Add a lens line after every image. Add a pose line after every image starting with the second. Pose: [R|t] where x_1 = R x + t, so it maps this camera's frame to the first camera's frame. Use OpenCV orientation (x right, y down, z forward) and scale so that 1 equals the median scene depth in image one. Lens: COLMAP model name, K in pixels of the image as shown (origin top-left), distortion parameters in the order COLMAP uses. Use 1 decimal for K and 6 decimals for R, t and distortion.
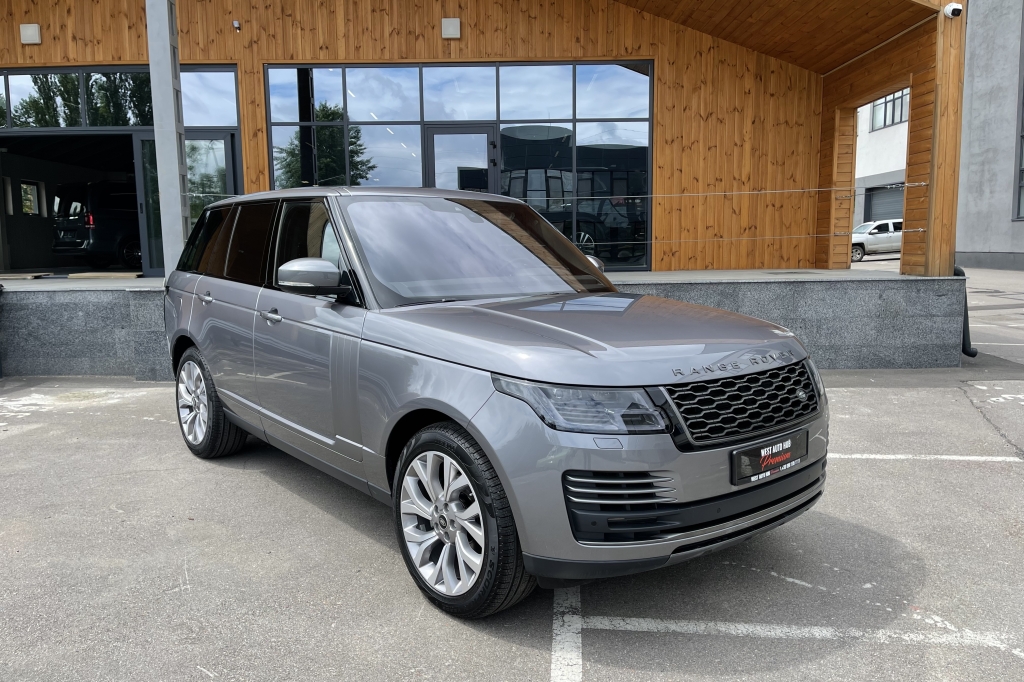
lens RADIAL K [[806.8, 0, 517.5], [0, 806.8, 334.2], [0, 0, 1]] dist [0.003736, -0.011636]
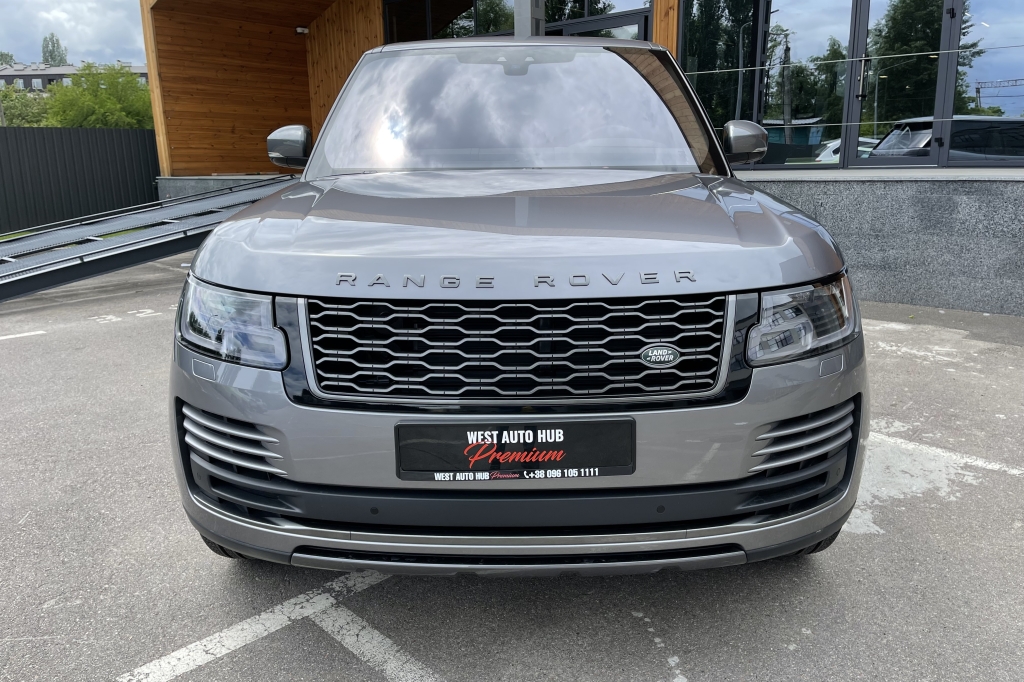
lens RADIAL K [[812.8, 0, 512.0], [0, 812.8, 341.0], [0, 0, 1]] dist [0.003593, 0.000811]
pose [[0.757439, 0.142576, -0.637149, 0.207818], [-0.065576, 0.987544, 0.143029, -0.001197], [0.649605, -0.066554, 0.757353, 0.180637]]
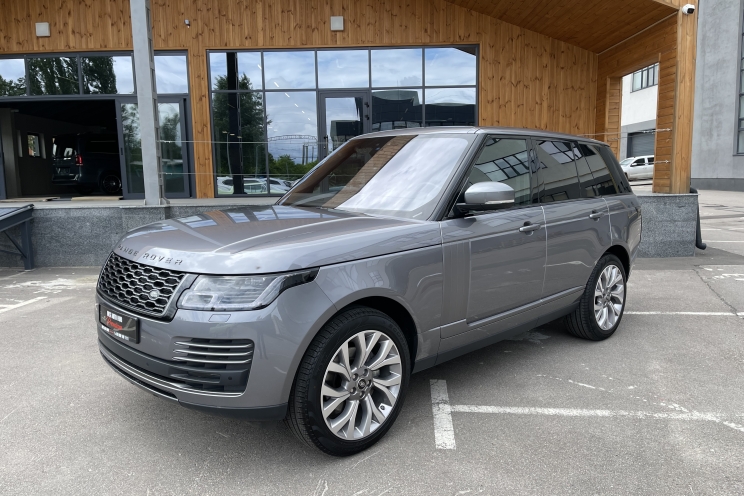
lens RADIAL K [[590.5, 0, 372.0], [0, 590.5, 248.0], [0, 0, 1]] dist [0.003593, 0.000811]
pose [[0.999966, -0.008103, -0.001609, -0.022372], [0.008117, 0.999930, 0.008579, 0.010143], [0.001539, -0.008592, 0.999962, -0.049823]]
